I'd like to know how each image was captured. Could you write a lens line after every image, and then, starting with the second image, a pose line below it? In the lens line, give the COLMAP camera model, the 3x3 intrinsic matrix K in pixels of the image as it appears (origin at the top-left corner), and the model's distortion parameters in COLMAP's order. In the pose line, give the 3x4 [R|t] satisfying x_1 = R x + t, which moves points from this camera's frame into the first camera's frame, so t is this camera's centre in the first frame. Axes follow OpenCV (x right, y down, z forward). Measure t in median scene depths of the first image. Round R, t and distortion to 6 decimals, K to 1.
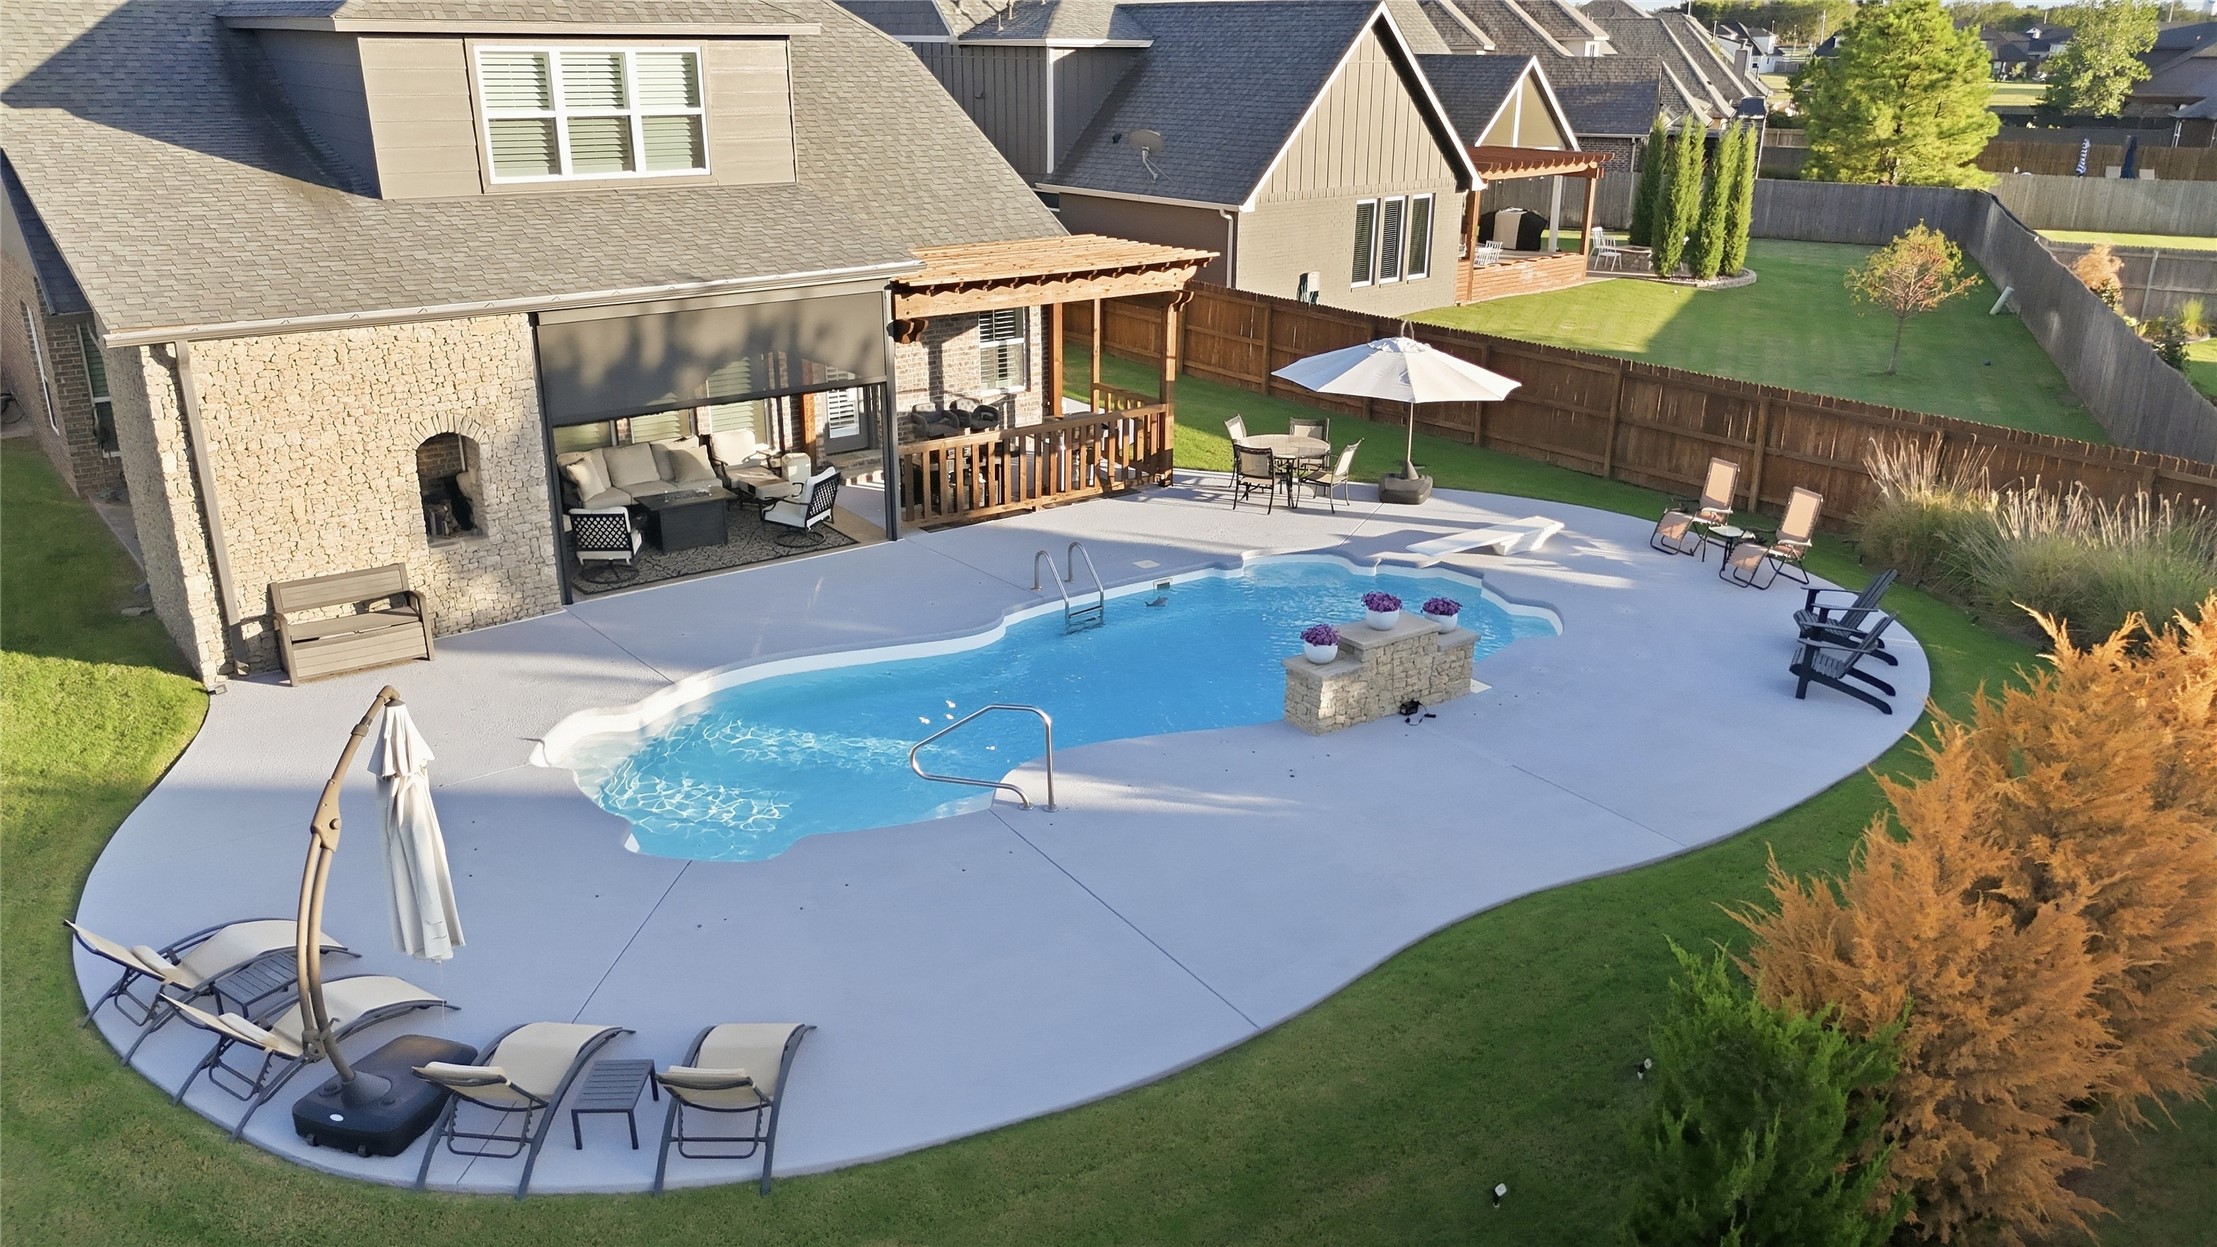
lens RADIAL K [[1641.1, 0, 1115.8], [0, 1641.1, 610.6], [0, 0, 1]] dist [0.062303, -0.067247]
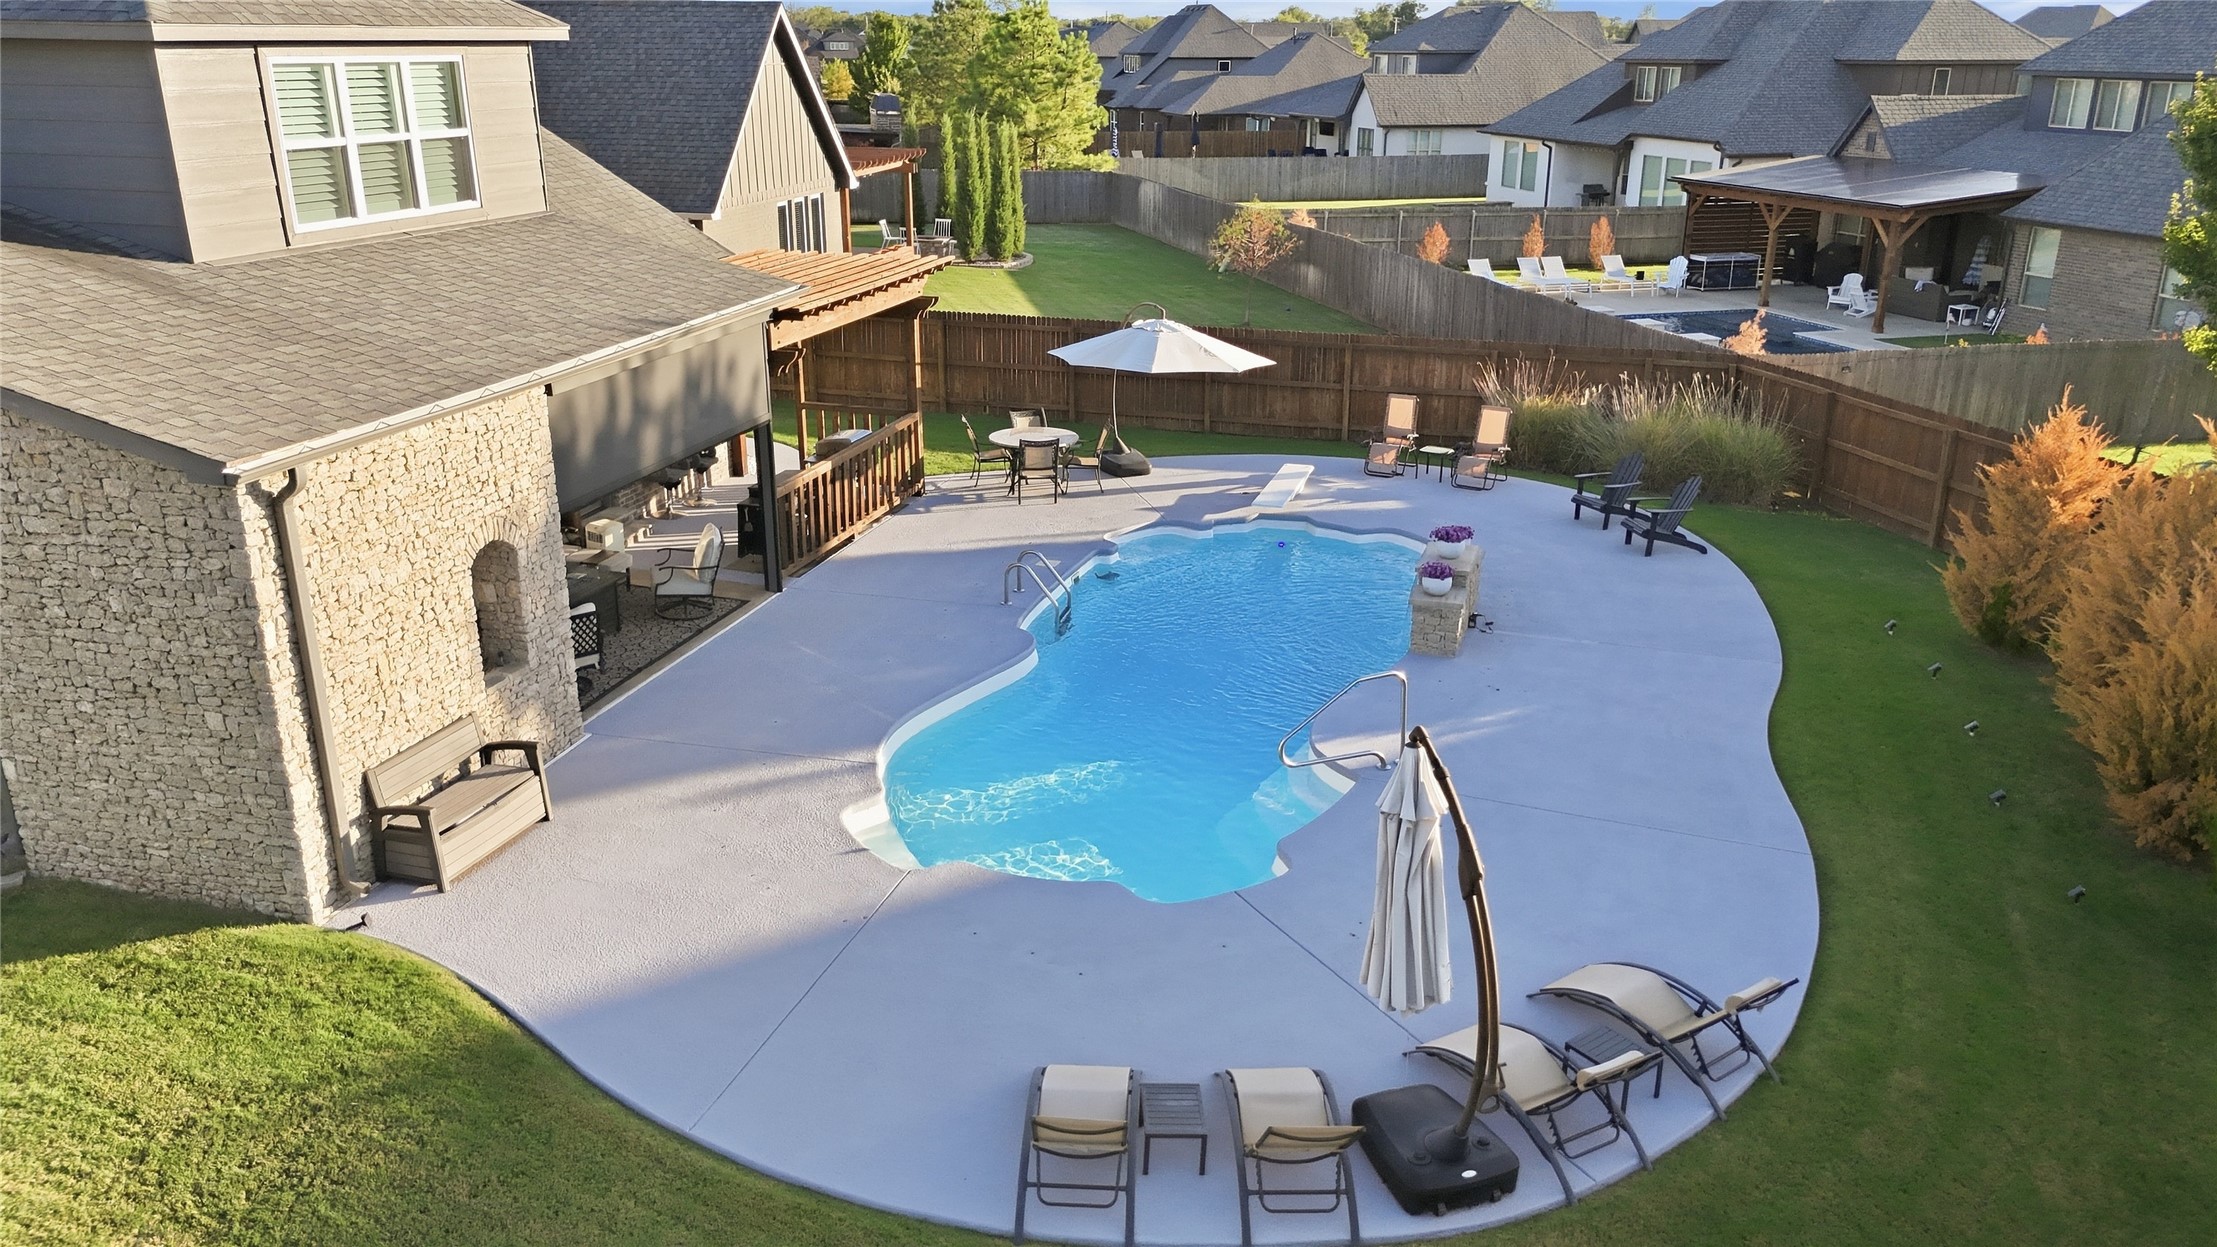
lens RADIAL K [[1641.1, 0, 1115.8], [0, 1641.1, 610.6], [0, 0, 1]] dist [0.062303, -0.067247]
pose [[0.797686, -0.198373, 0.569514, -0.529867], [0.197562, 0.978198, 0.064011, -0.056104], [-0.569795, 0.061454, 0.819486, 0.145641]]
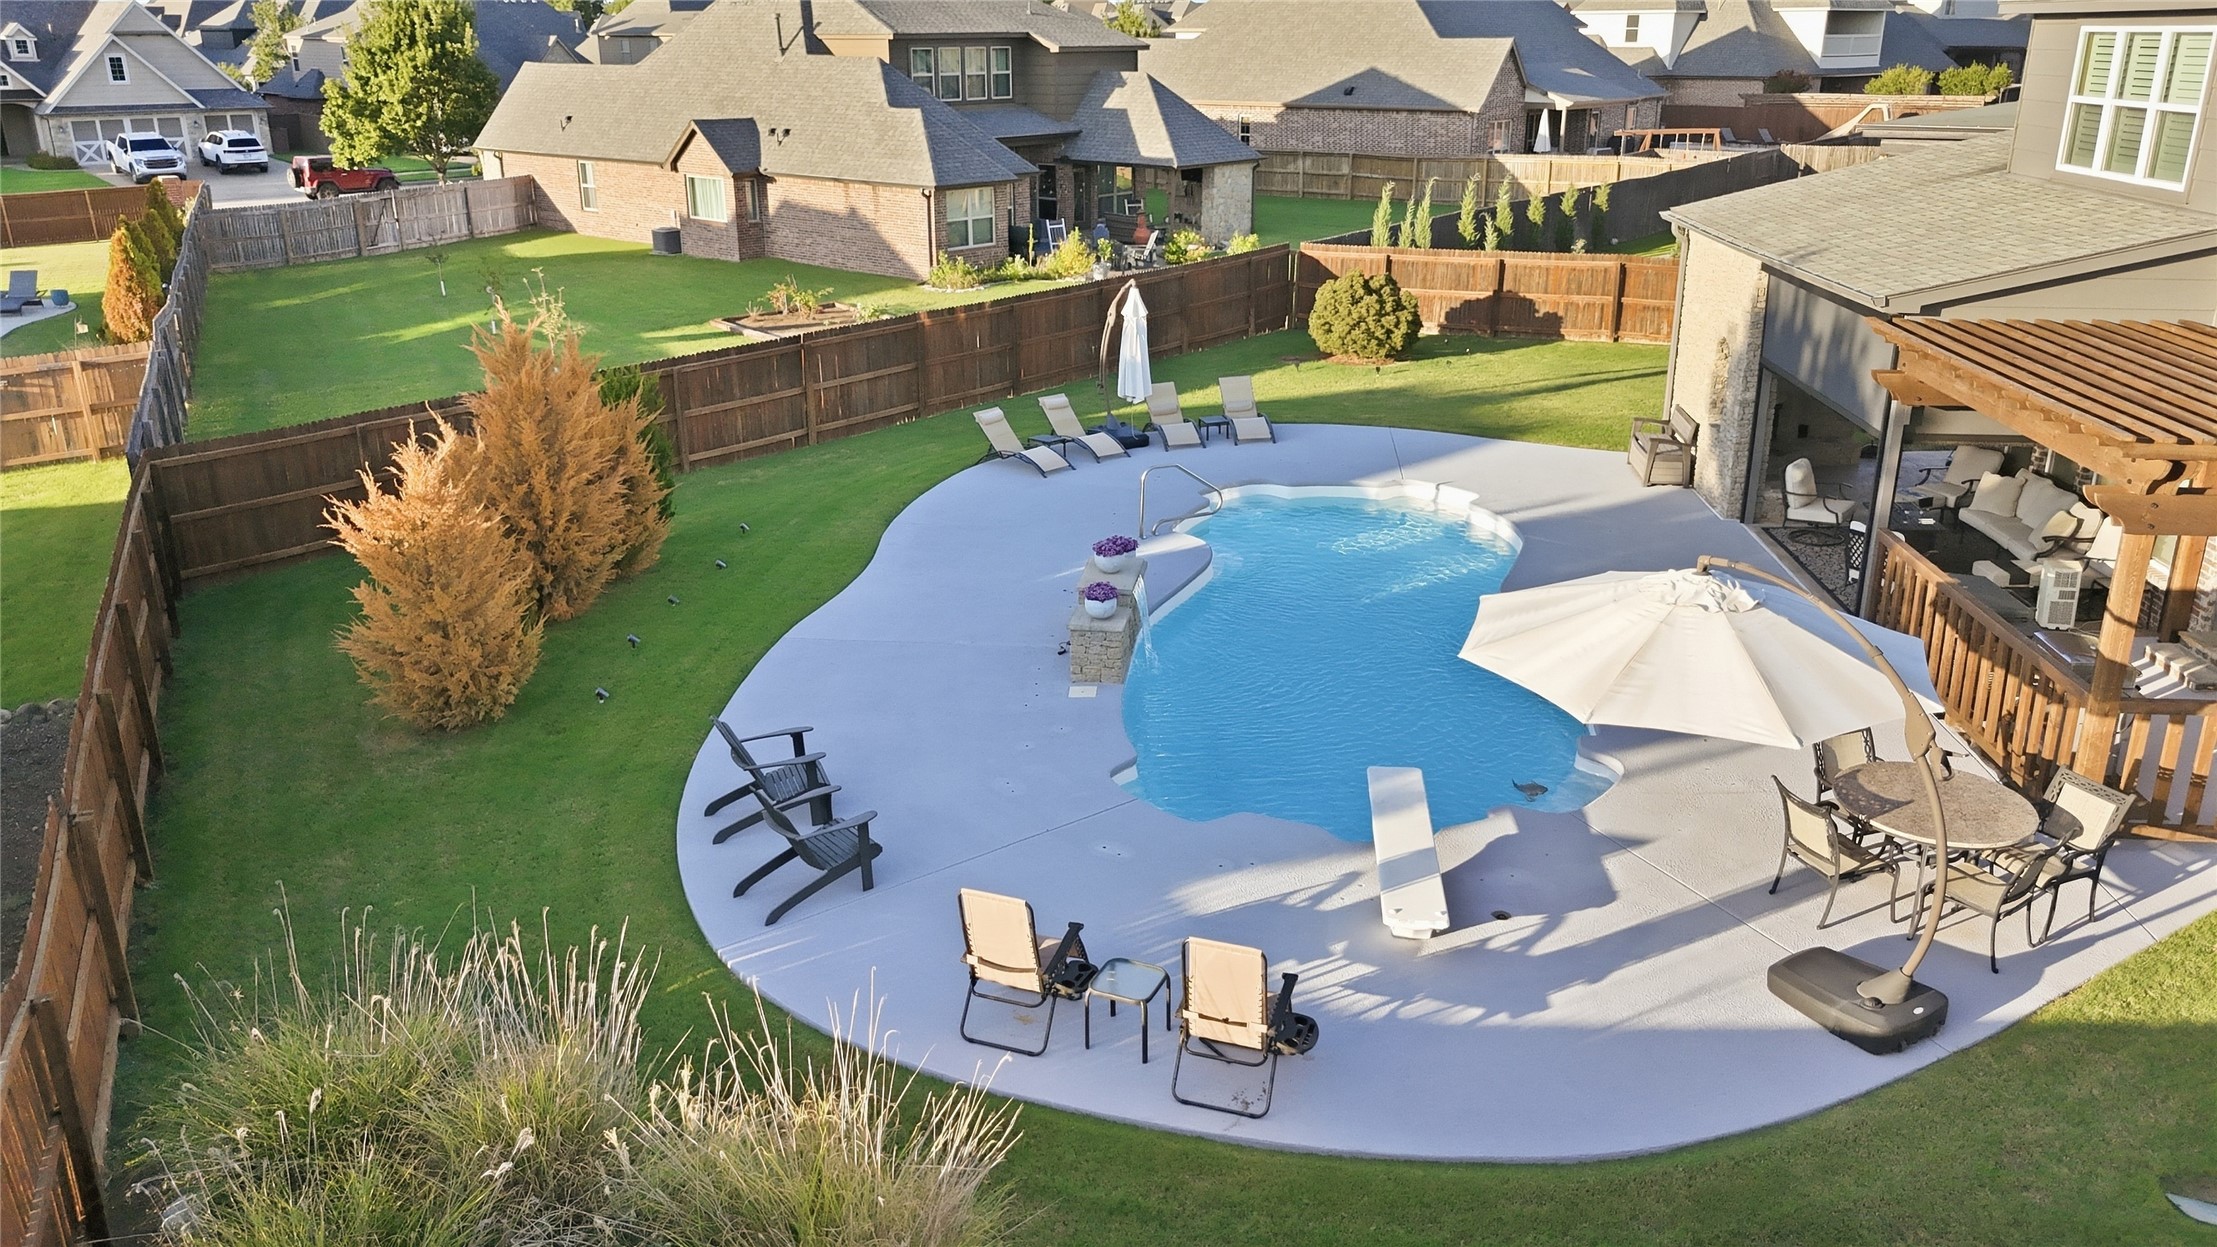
lens RADIAL K [[1641.1, 0, 1115.8], [0, 1641.1, 610.6], [0, 0, 1]] dist [0.062303, -0.067247]
pose [[-0.678088, 0.244887, -0.692984, 0.704068], [-0.234447, 0.821538, 0.519722, -0.408917], [0.696585, 0.514885, -0.499662, 1.190965]]
